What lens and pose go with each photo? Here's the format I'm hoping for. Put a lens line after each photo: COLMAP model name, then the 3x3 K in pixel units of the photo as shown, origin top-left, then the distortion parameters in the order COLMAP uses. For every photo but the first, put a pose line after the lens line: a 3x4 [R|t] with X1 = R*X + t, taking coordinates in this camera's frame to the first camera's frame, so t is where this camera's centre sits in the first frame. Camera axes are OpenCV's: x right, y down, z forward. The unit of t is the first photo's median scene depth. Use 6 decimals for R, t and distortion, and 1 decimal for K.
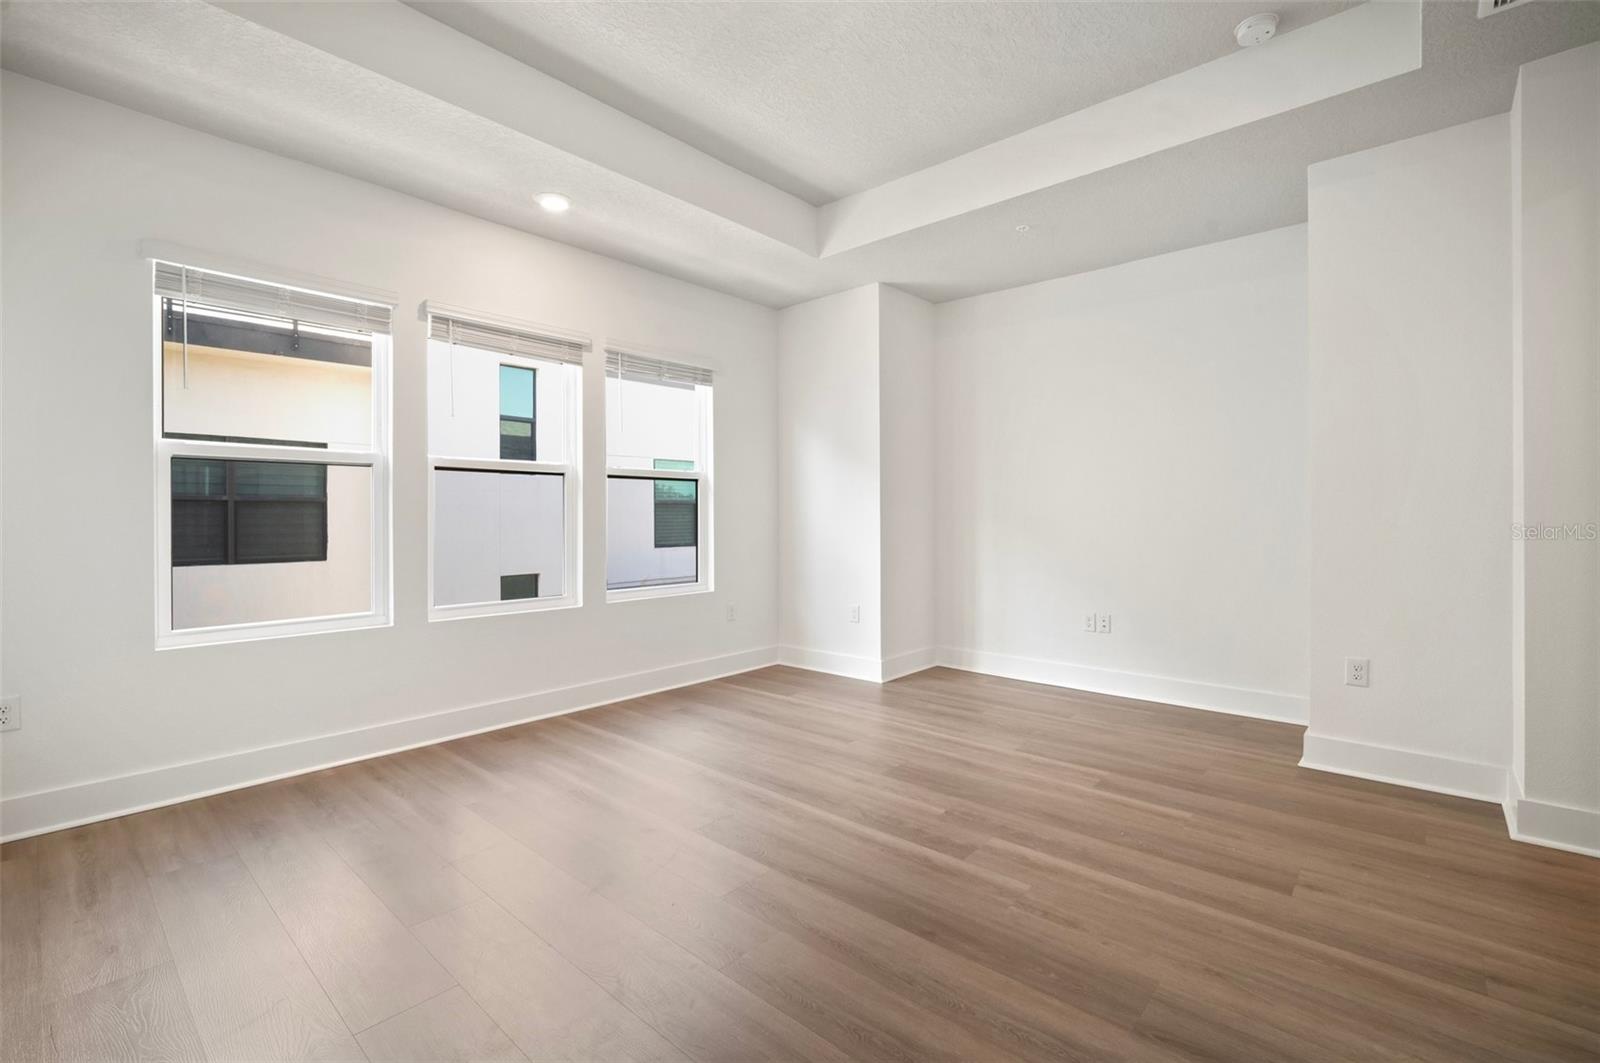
lens RADIAL K [[702.8, 0, 802.9], [0, 702.8, 523.5], [0, 0, 1]] dist [-0.002908, 0.000859]
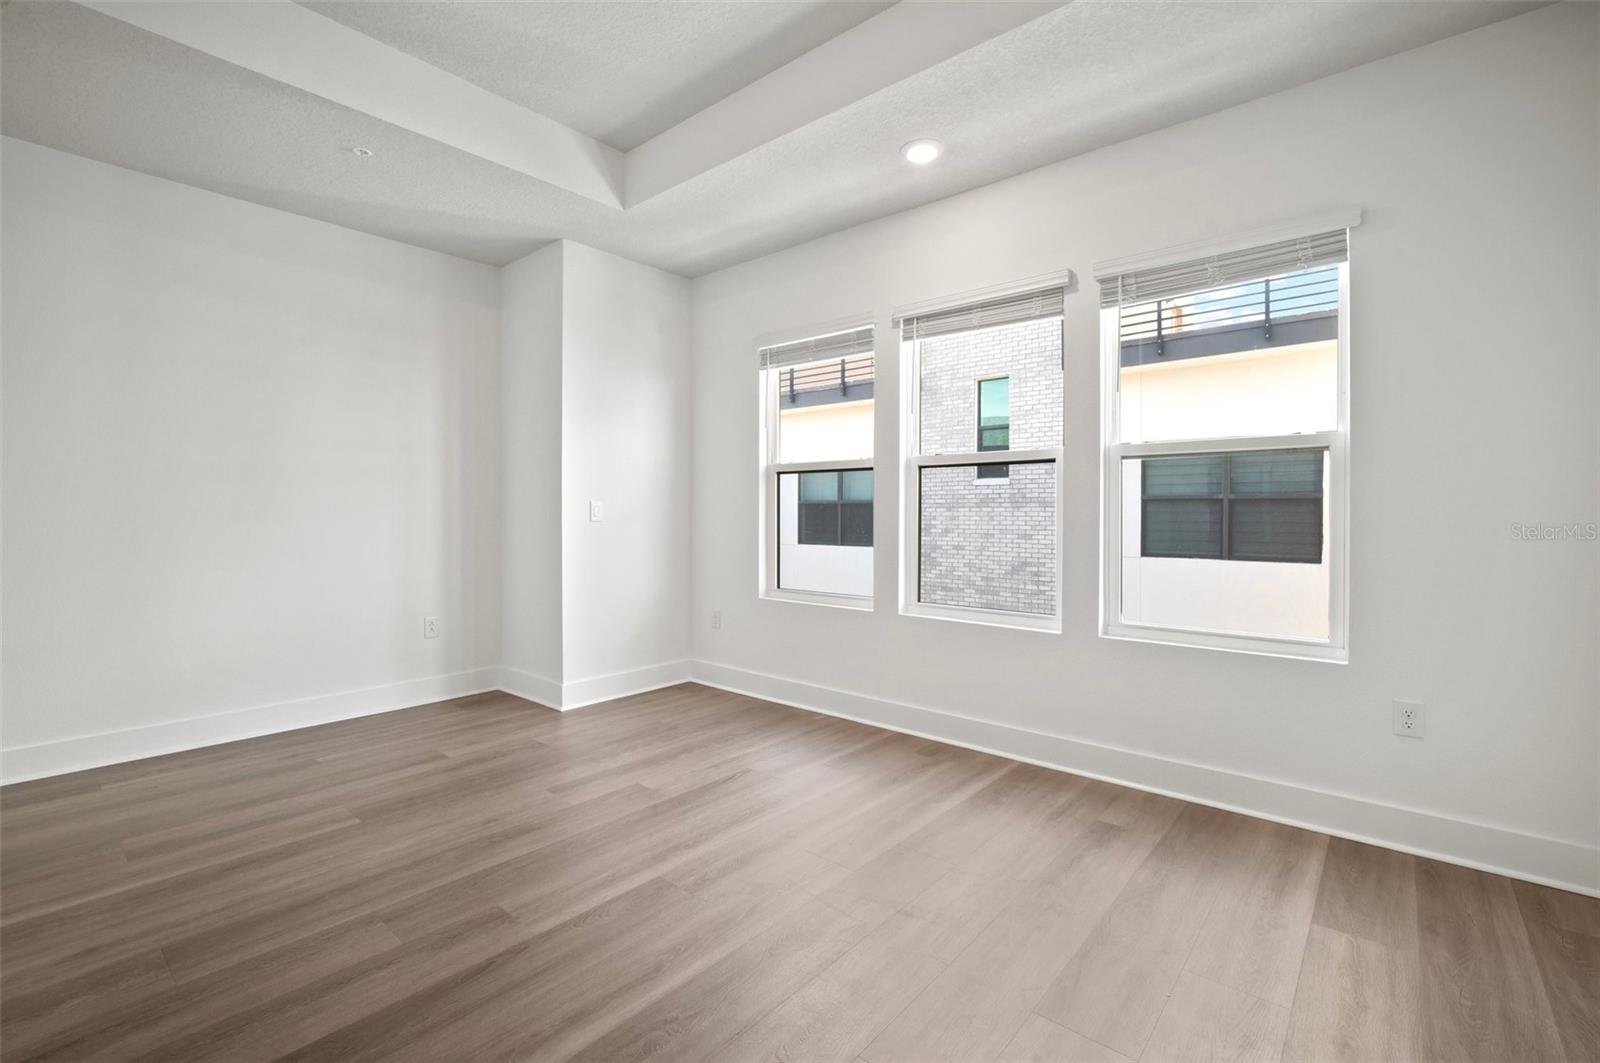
lens RADIAL K [[702.8, 0, 807.7], [0, 702.8, 518.5], [0, 0, 1]] dist [-0.002908, 0.000859]
pose [[0.028341, 0.011035, -0.999537, 0.448474], [-0.015702, 0.999821, 0.010593, -0.009337], [0.999475, 0.015395, 0.028509, 0.729498]]
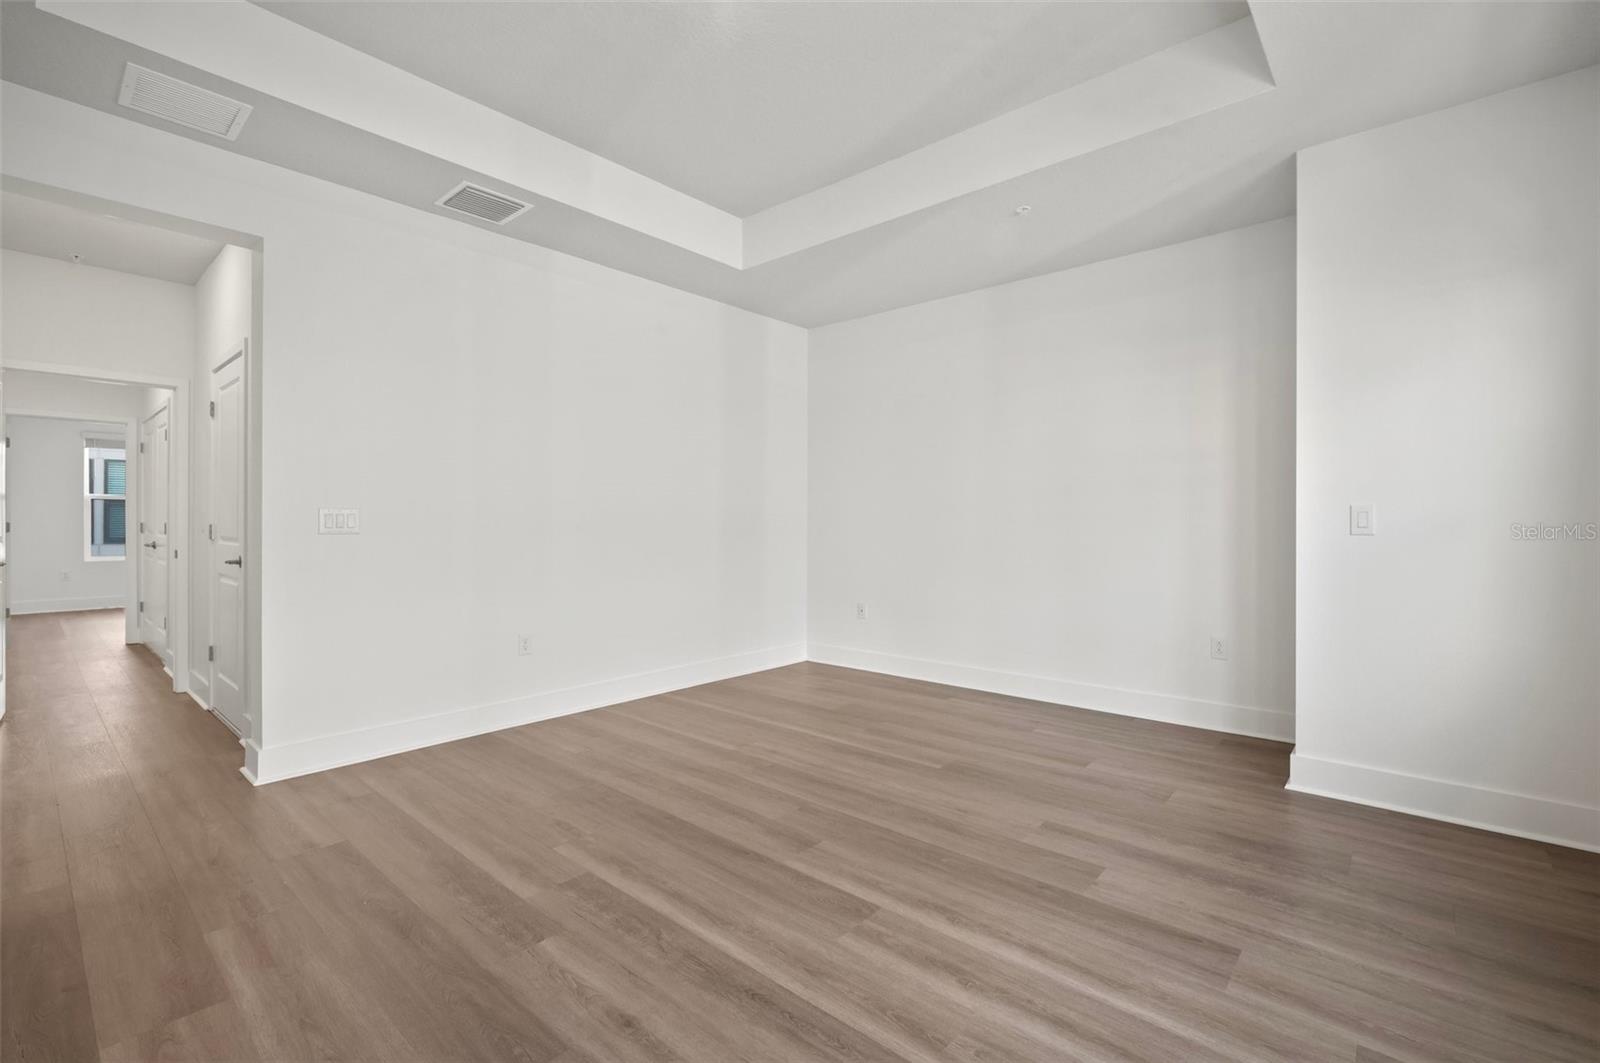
lens RADIAL K [[702.8, 0, 805.8], [0, 702.8, 520.7], [0, 0, 1]] dist [-0.002908, 0.000859]
pose [[-0.999939, 0.004203, -0.010213, -0.039421], [0.004107, 0.999947, 0.009407, -0.011737], [0.010252, 0.009364, -0.999904, 1.145001]]
